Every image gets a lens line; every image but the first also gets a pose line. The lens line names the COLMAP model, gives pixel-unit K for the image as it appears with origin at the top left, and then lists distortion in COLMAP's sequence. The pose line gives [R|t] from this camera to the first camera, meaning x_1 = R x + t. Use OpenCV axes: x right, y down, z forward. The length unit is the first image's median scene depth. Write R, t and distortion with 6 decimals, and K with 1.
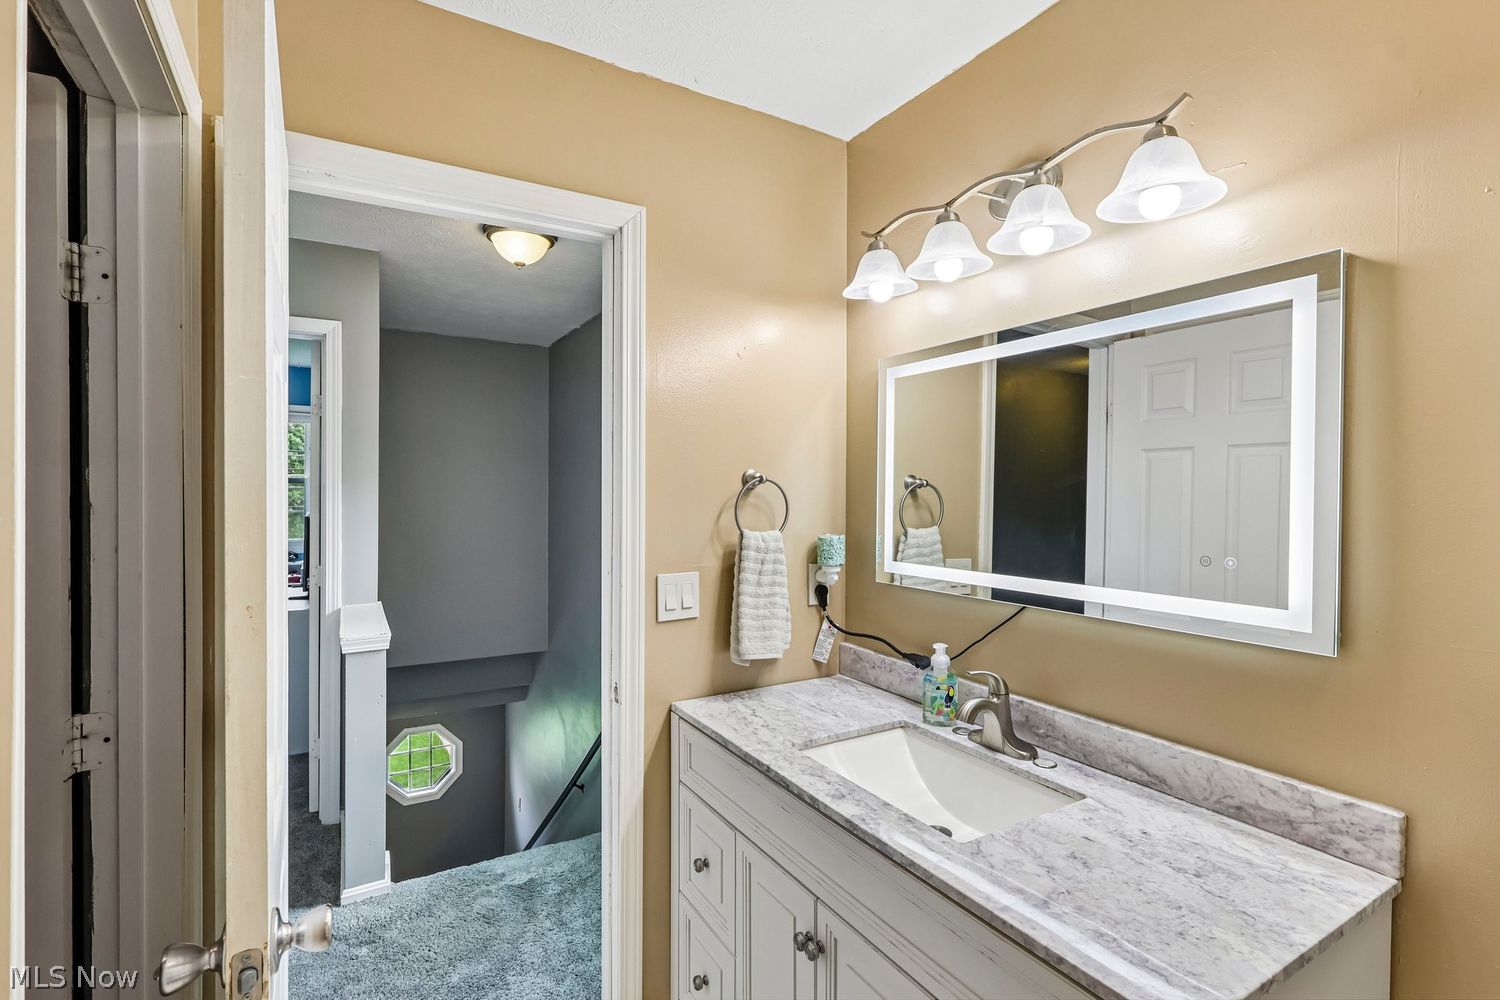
lens RADIAL K [[696.8, 0, 749.0], [0, 696.8, 499.6], [0, 0, 1]] dist [0.002817, 0.000237]
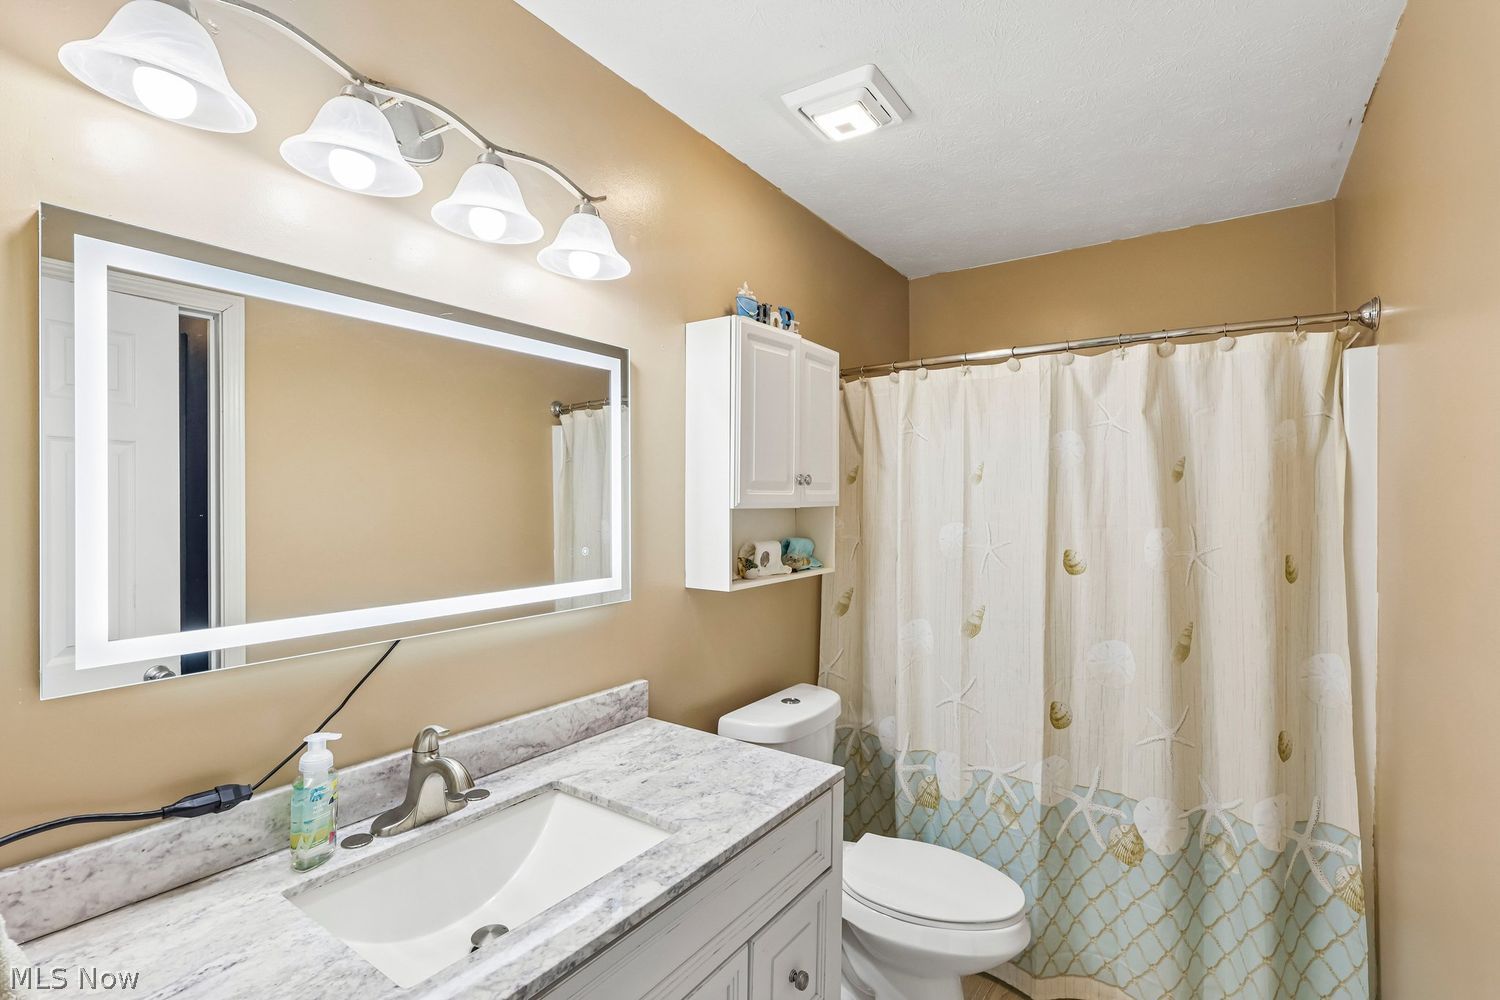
lens RADIAL K [[696.8, 0, 747.3], [0, 696.8, 503.6], [0, 0, 1]] dist [0.002817, 0.000237]
pose [[-0.419882, -0.010954, 0.907513, -0.636054], [0.000881, 0.999922, 0.012477, -0.017204], [-0.907578, 0.006038, -0.419840, 1.224754]]
